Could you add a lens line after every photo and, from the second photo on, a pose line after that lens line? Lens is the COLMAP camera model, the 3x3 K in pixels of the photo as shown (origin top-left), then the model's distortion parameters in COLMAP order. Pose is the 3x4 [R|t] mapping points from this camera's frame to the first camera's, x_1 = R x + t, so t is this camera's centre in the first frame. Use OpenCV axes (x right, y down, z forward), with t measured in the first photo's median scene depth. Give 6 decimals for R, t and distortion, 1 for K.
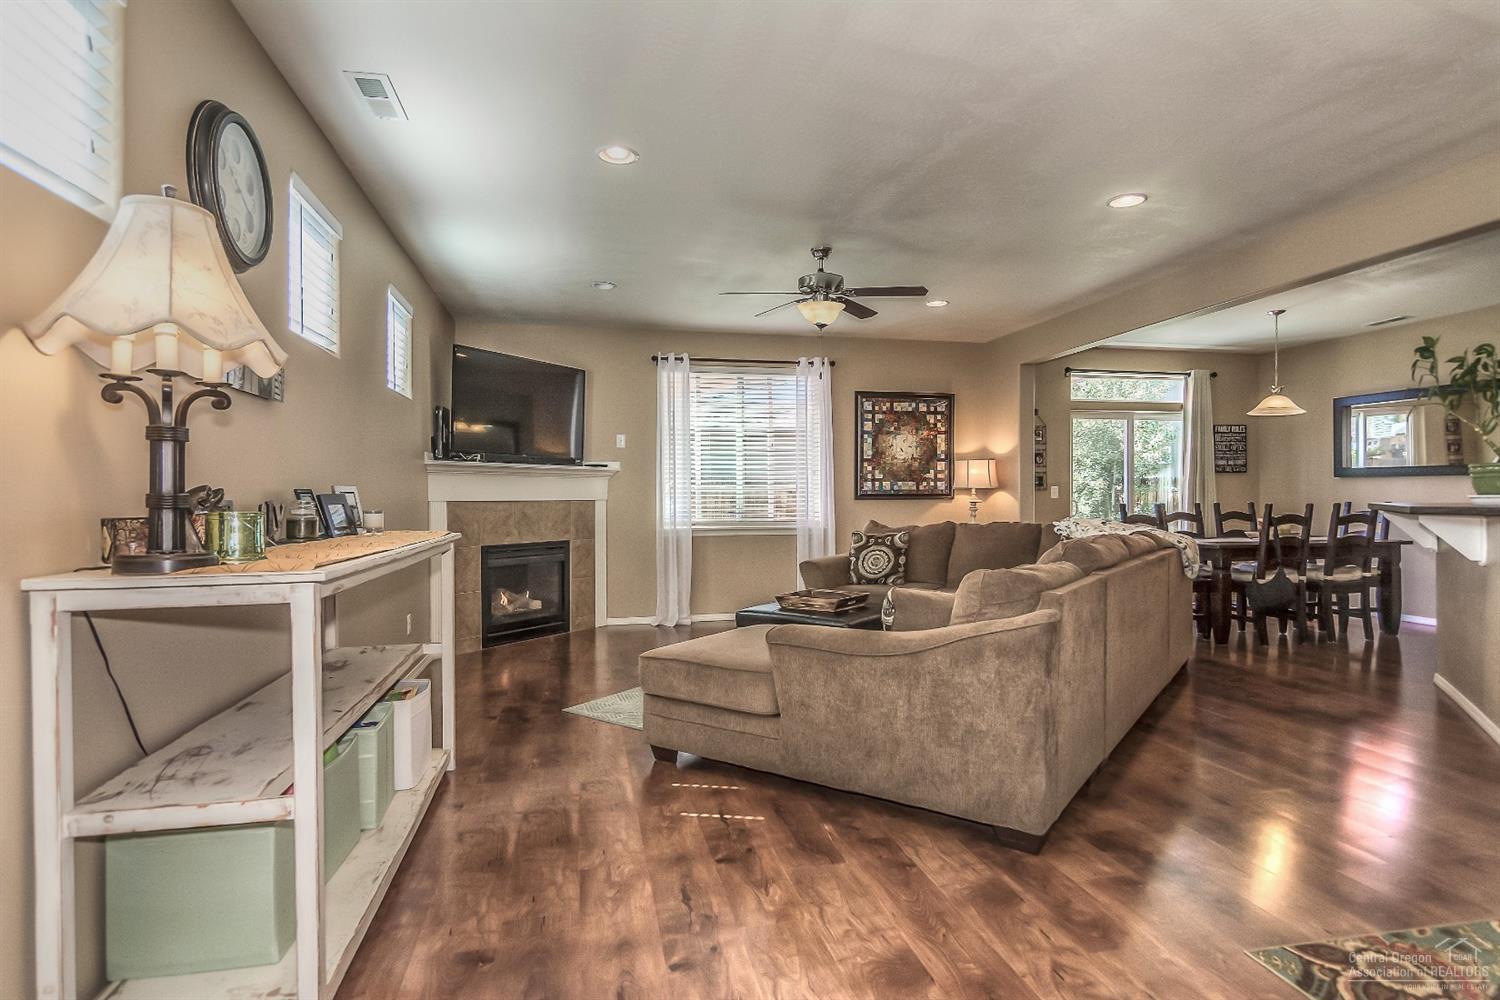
lens RADIAL K [[803.6, 0, 778.9], [0, 803.6, 504.3], [0, 0, 1]] dist [0.013401, 0.000282]
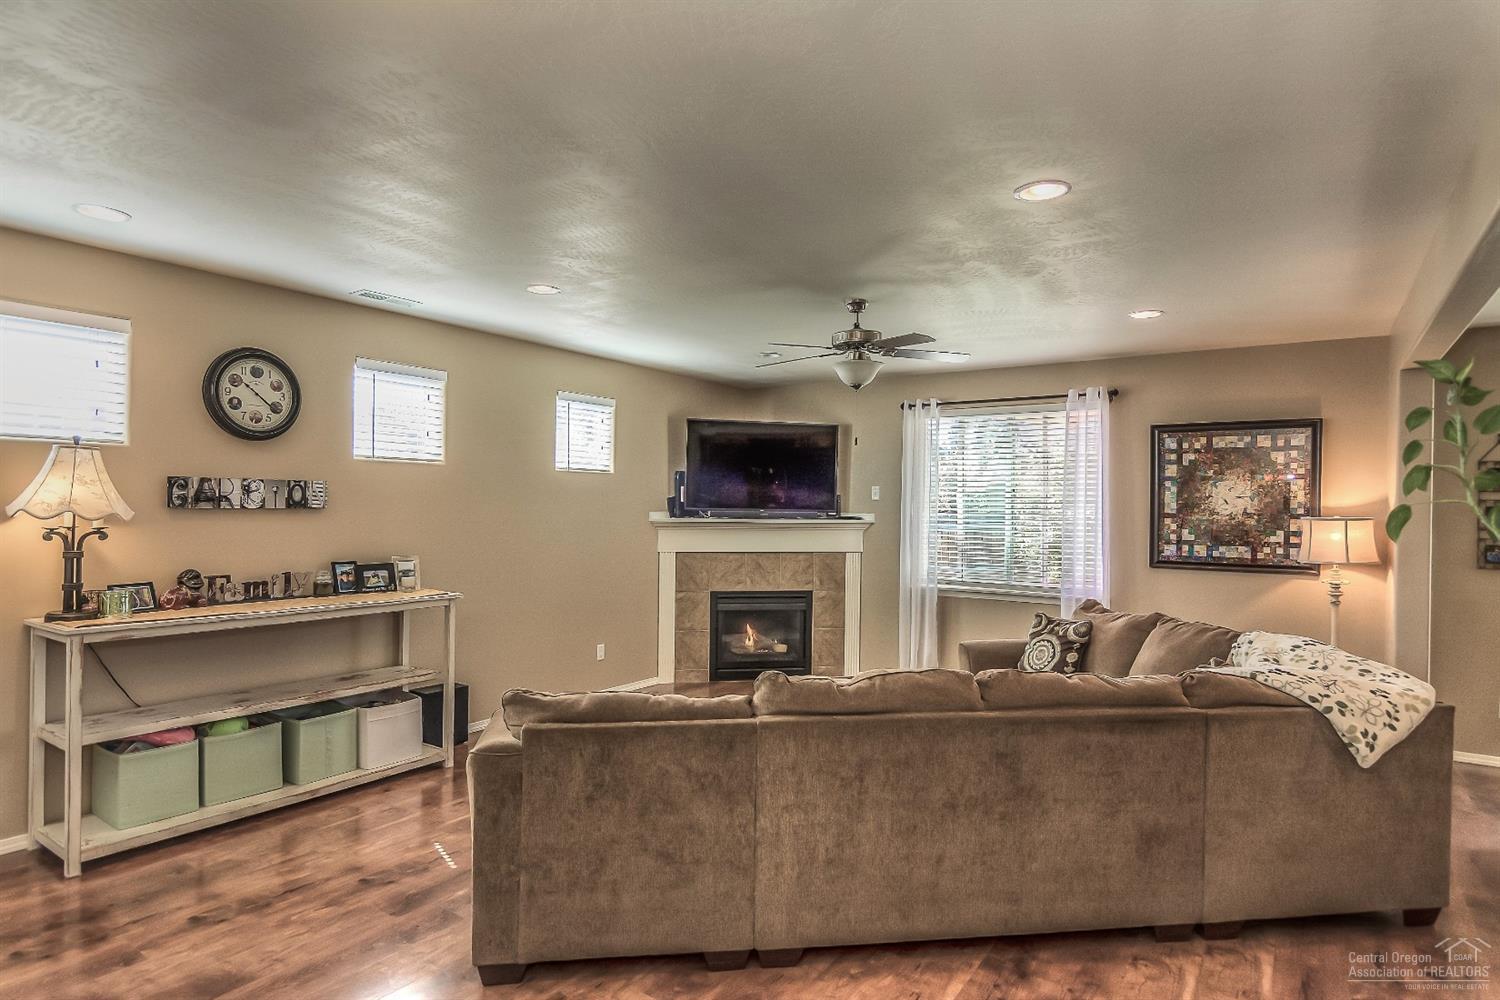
lens RADIAL K [[855.0, 0, 750.1], [0, 855.0, 501.1], [0, 0, 1]] dist [-0.004585, 0.000326]
pose [[0.672639, 0.012093, -0.739872, 0.440067], [-0.023604, 0.999708, -0.005119, -0.055530], [0.739594, 0.020908, 0.672728, 0.173403]]
